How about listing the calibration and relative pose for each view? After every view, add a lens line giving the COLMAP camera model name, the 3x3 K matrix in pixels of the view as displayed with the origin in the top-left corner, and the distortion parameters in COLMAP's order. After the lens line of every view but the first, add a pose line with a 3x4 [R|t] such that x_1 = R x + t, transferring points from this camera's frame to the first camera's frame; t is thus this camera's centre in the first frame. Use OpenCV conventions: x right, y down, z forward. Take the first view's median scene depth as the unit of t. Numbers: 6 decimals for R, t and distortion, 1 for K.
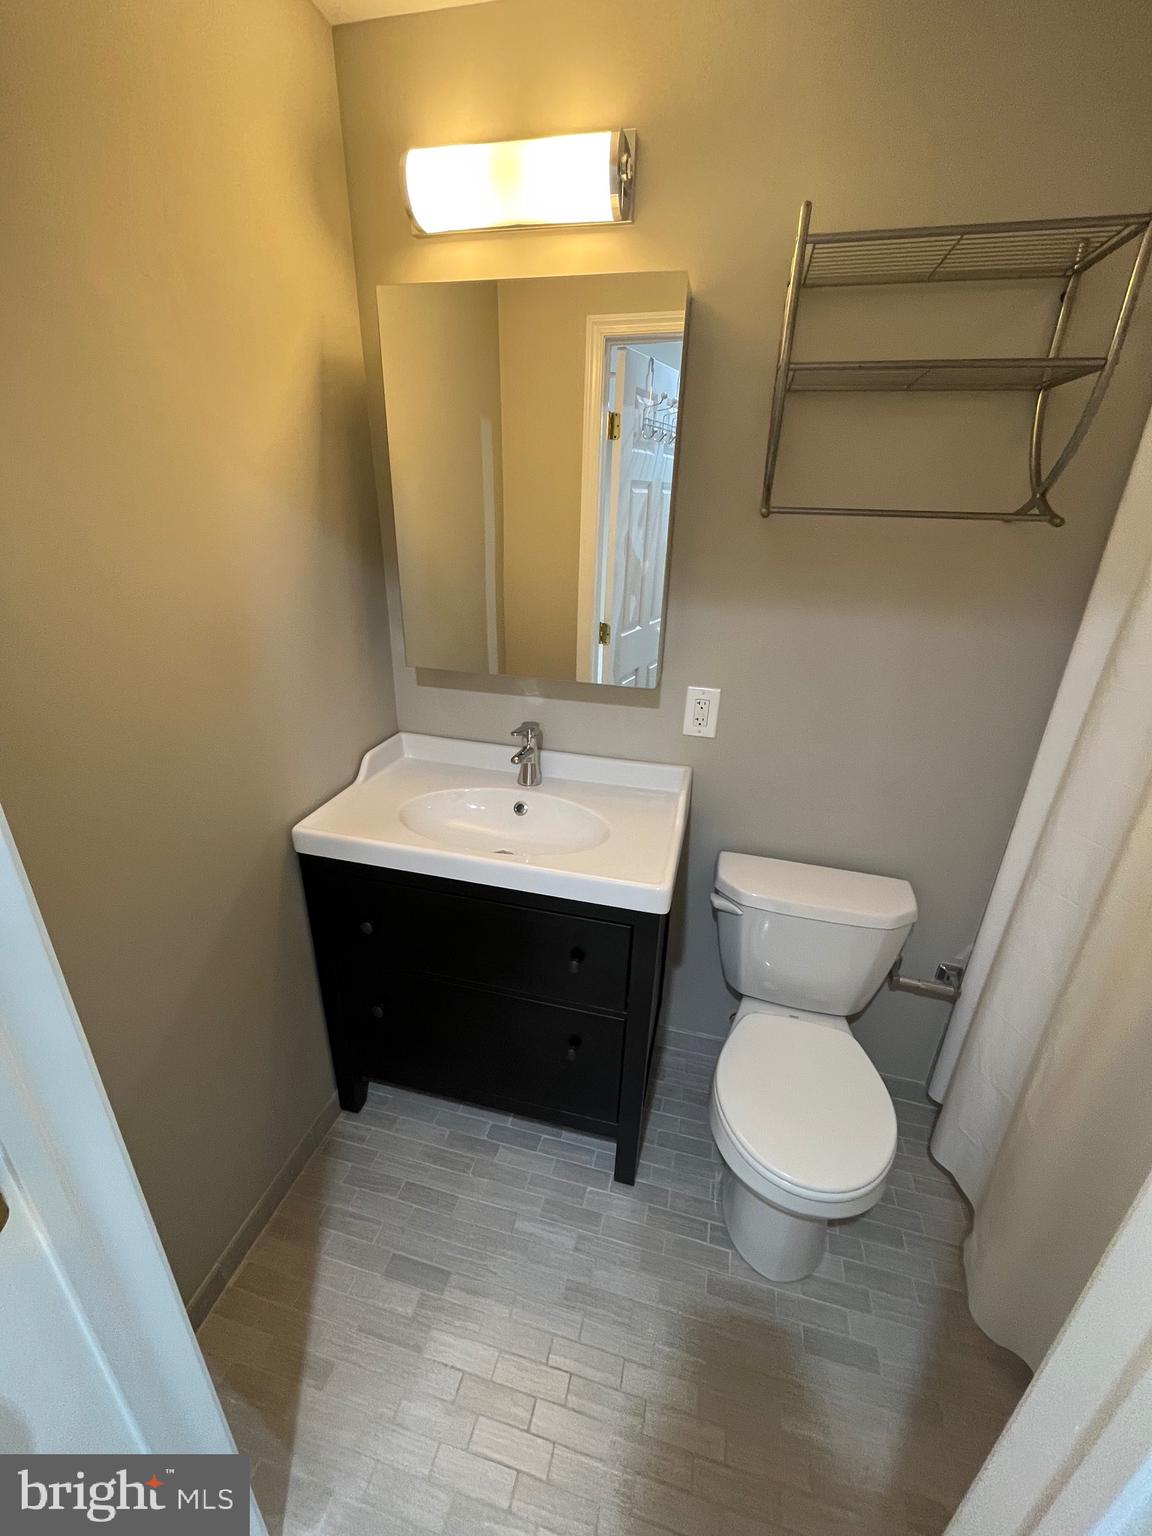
lens RADIAL K [[622.3, 0, 576.5], [0, 622.3, 764.6], [0, 0, 1]] dist [-0.003823, -0.000169]
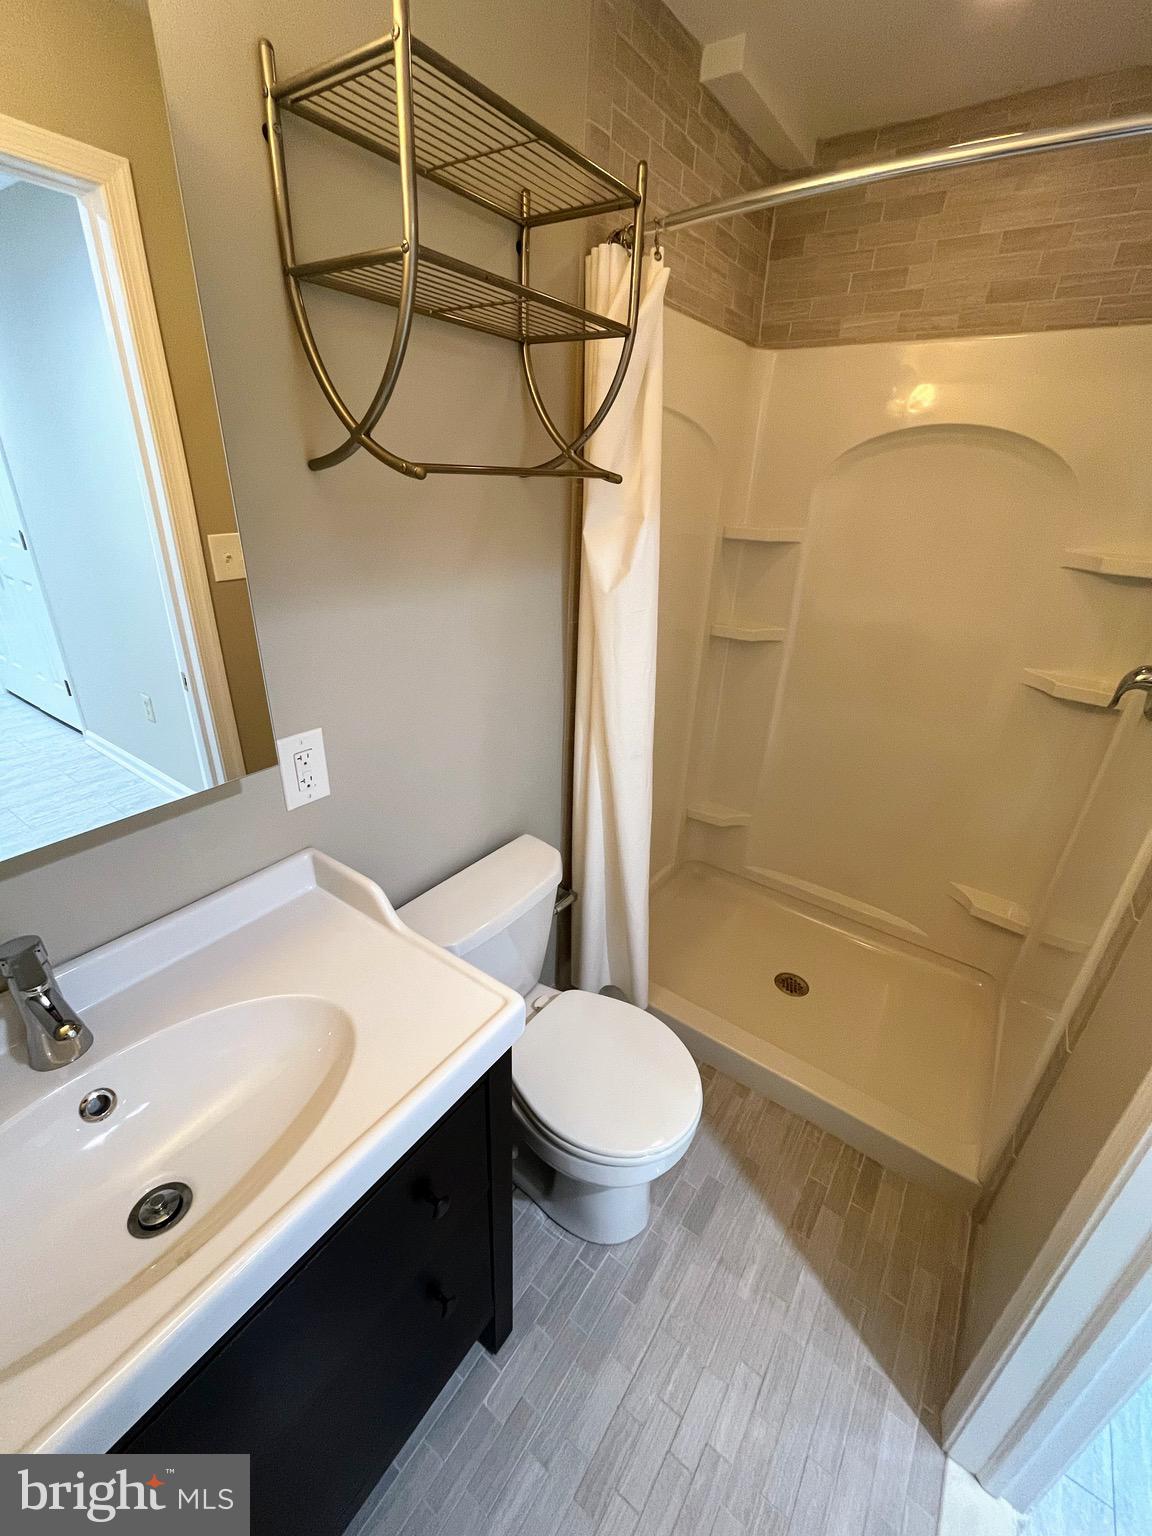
lens RADIAL K [[622.3, 0, 576.5], [0, 622.3, 764.6], [0, 0, 1]] dist [-0.003823, -0.000169]
pose [[0.356947, -0.402466, 0.842977, -0.282643], [0.334319, 0.897690, 0.287025, -0.197768], [-0.872250, 0.179371, 0.454980, 0.465809]]
